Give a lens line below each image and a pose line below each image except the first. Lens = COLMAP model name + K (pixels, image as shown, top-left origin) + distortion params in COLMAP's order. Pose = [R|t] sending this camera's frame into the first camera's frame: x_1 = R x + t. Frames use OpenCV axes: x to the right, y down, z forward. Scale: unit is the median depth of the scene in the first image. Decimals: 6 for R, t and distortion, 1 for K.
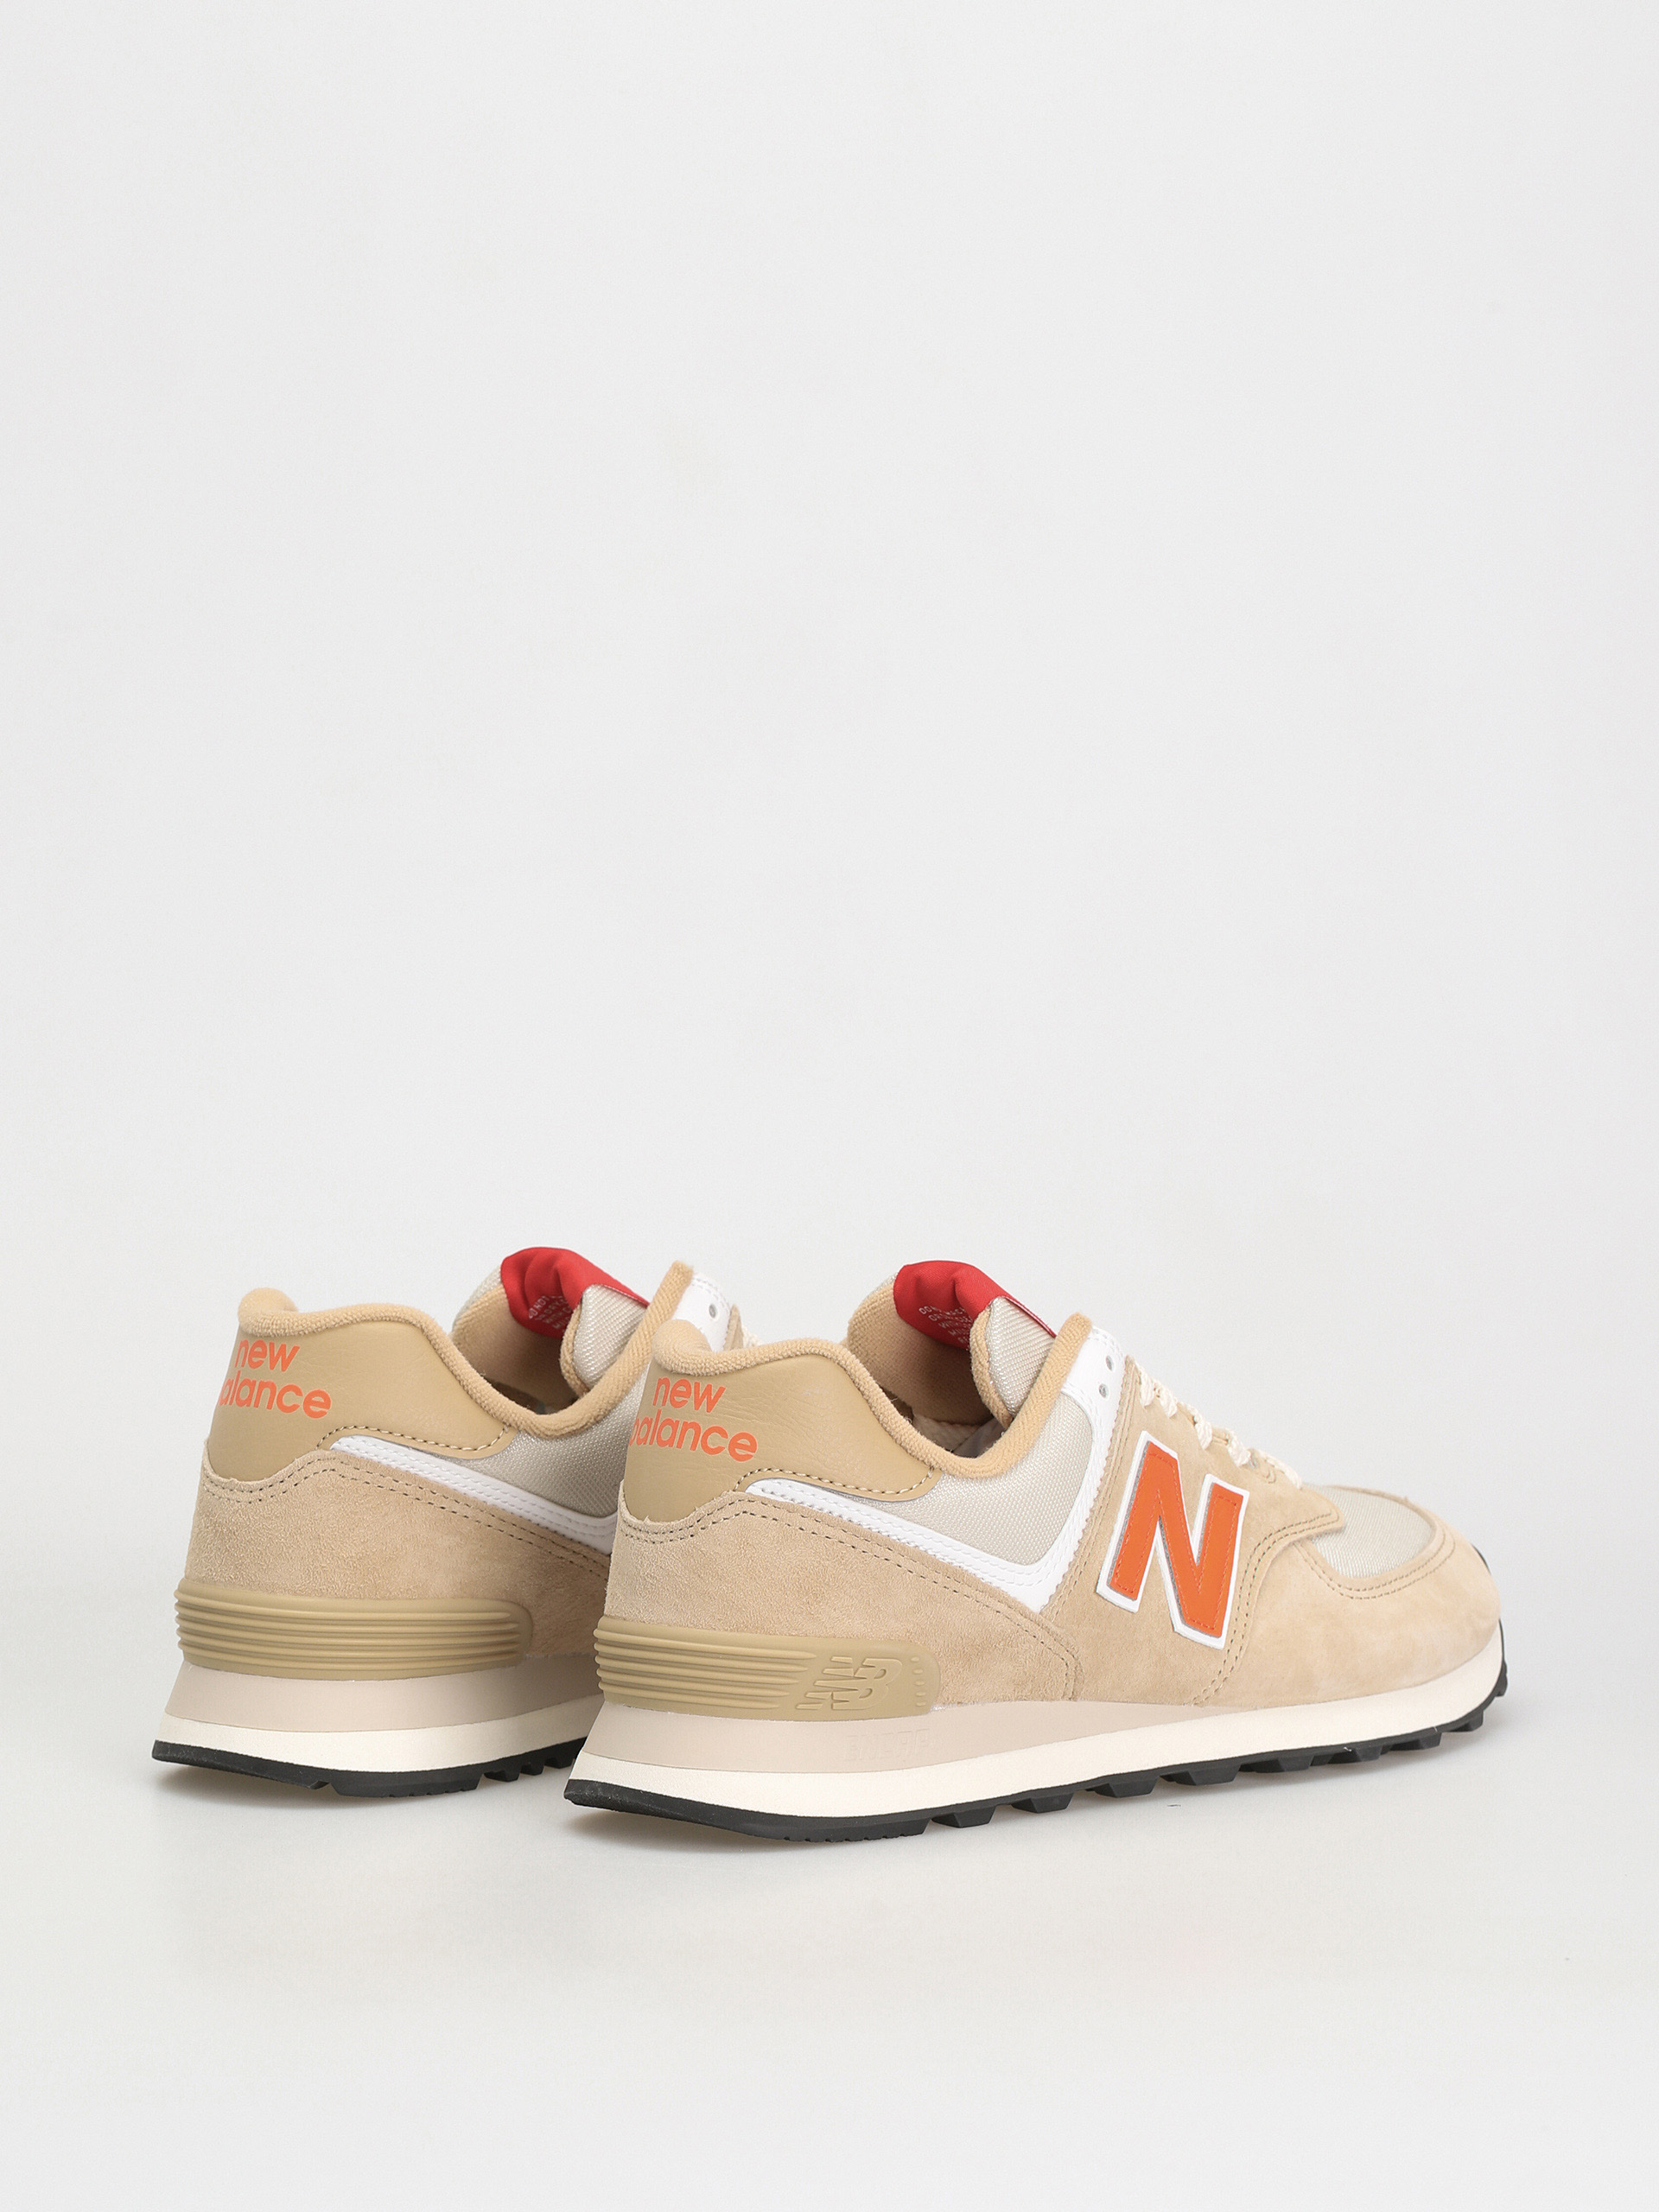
lens RADIAL K [[7357.8, 0, 829.2], [0, 7357.8, 1107.5], [0, 0, 1]] dist [-0.140170, 0.000000]
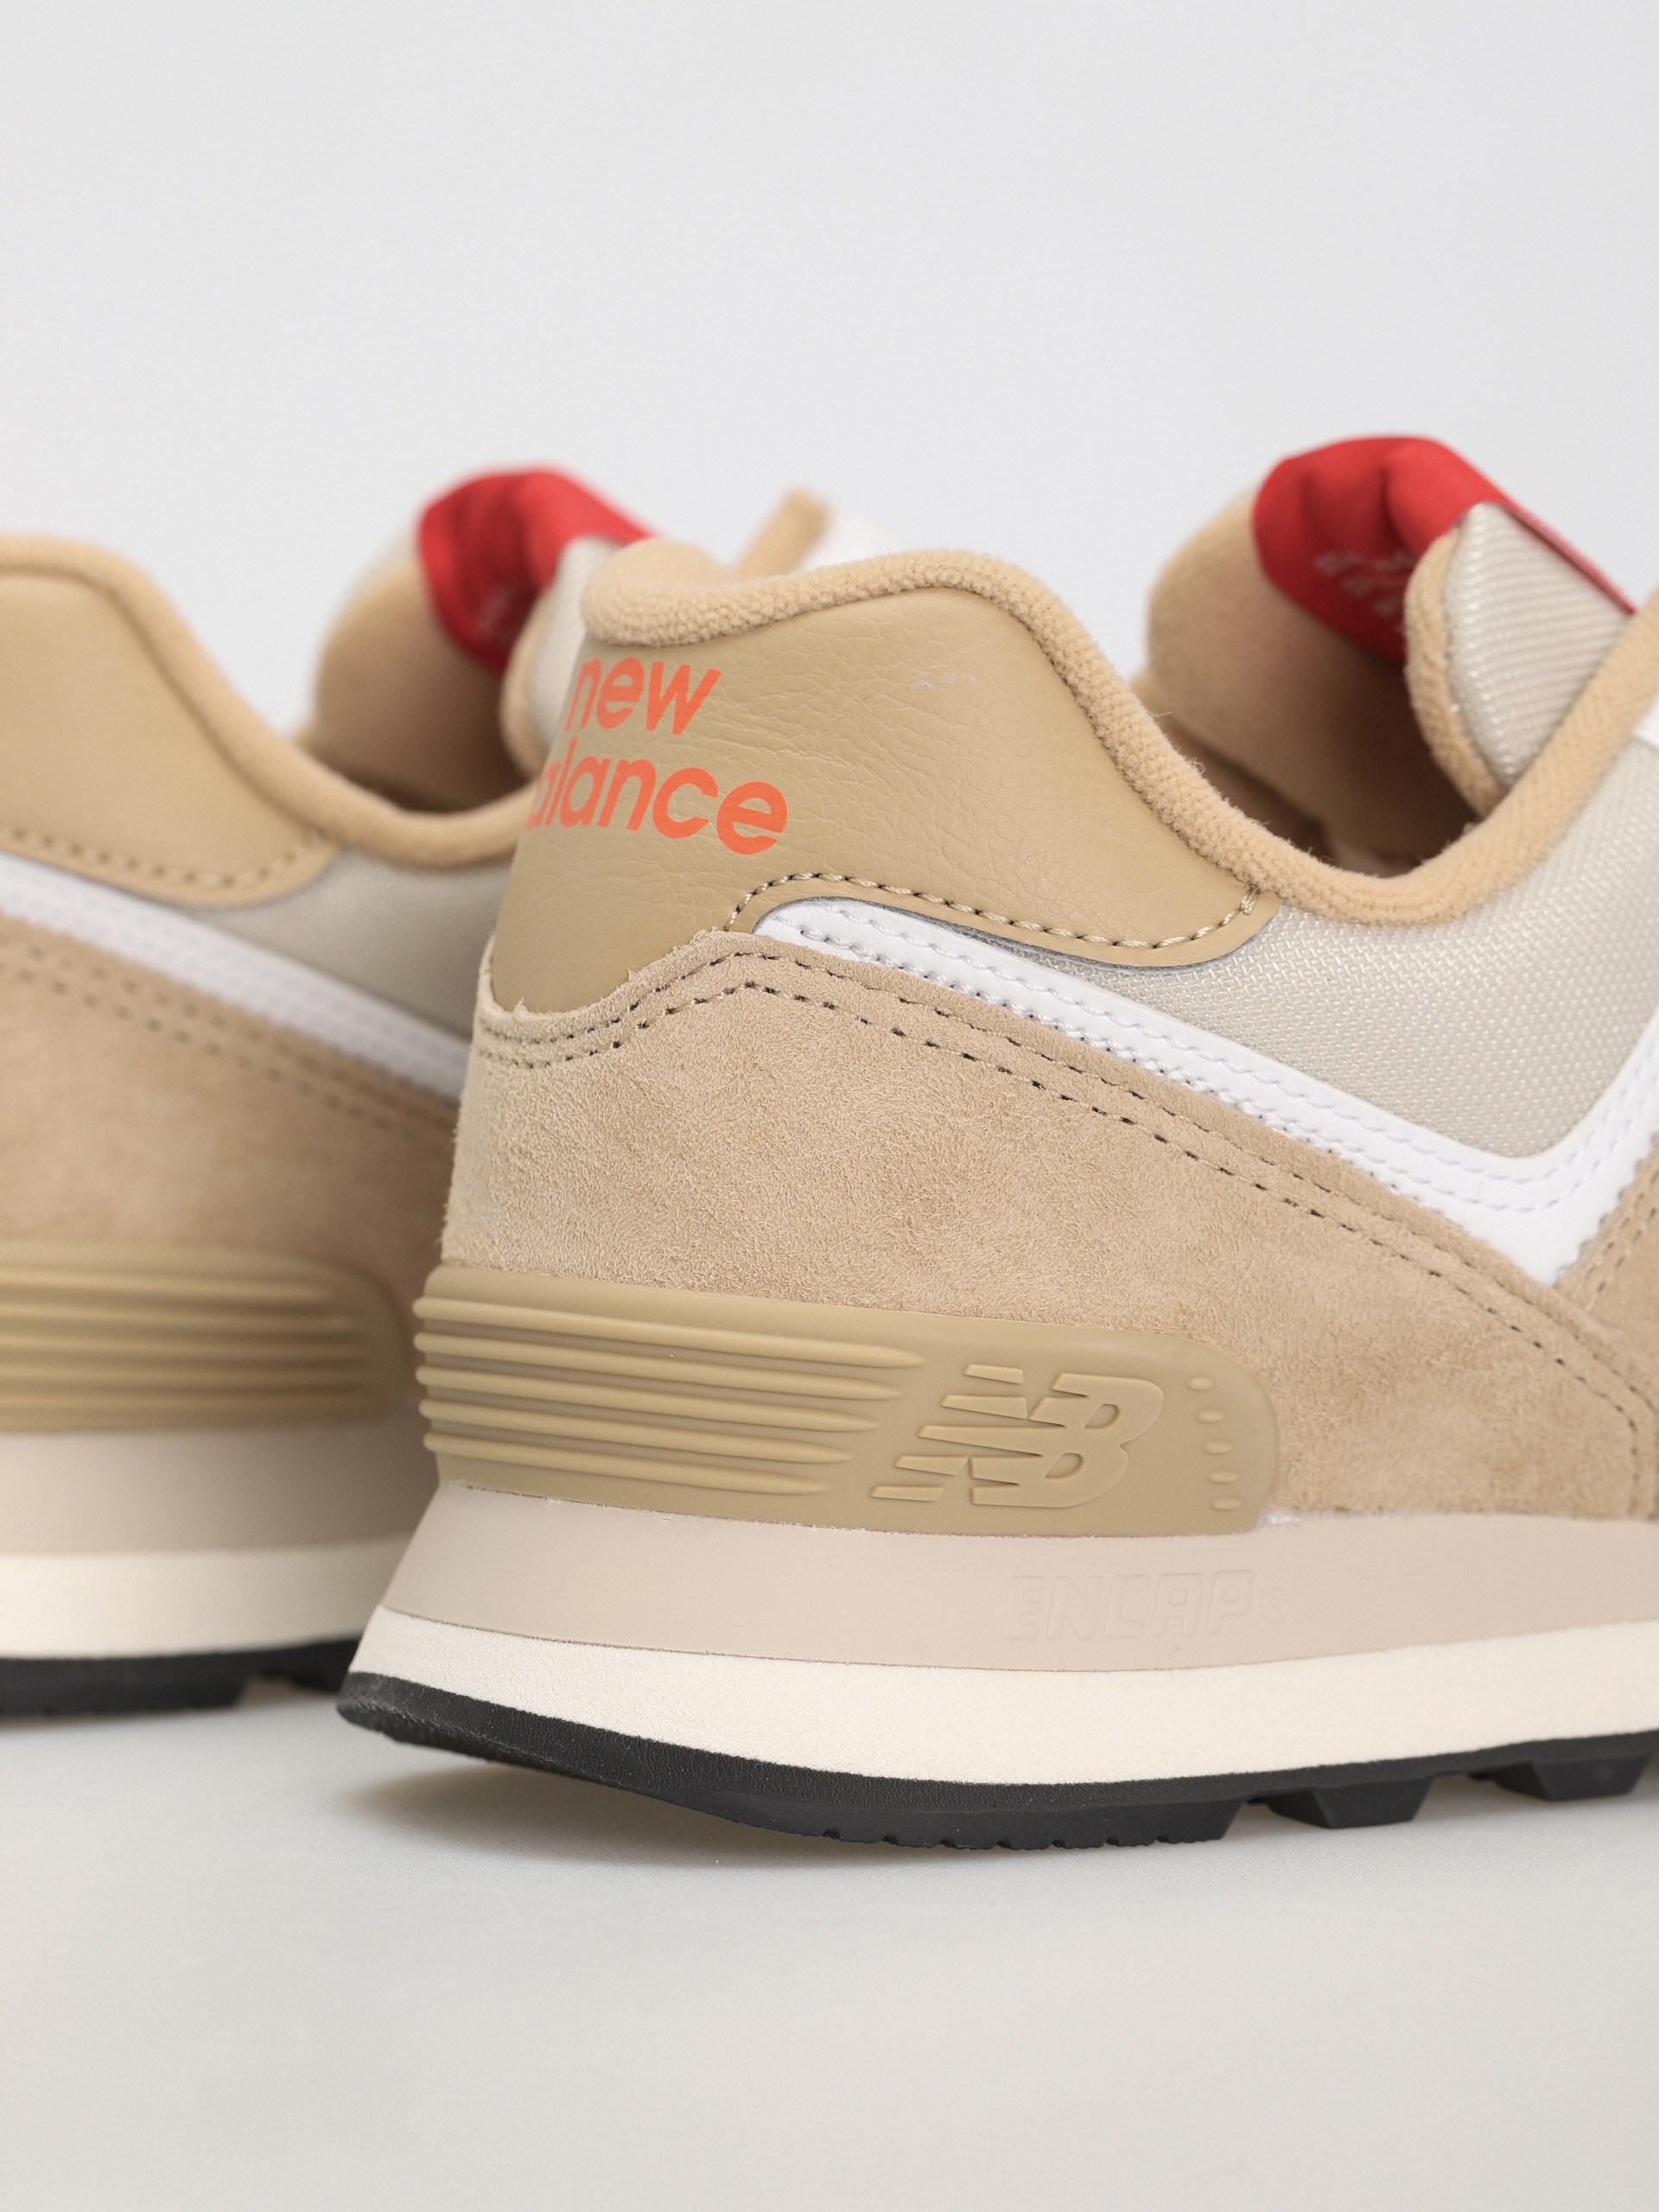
lens RADIAL K [[7357.8, 0, 831.8], [0, 7357.8, 1101.2], [0, 0, 1]] dist [-0.140170, 0.000000]
pose [[0.982820, 0.014304, -0.184013, 0.063001], [-0.018034, 0.999664, -0.018609, 0.067294], [0.183685, 0.021608, 0.982748, 0.612298]]
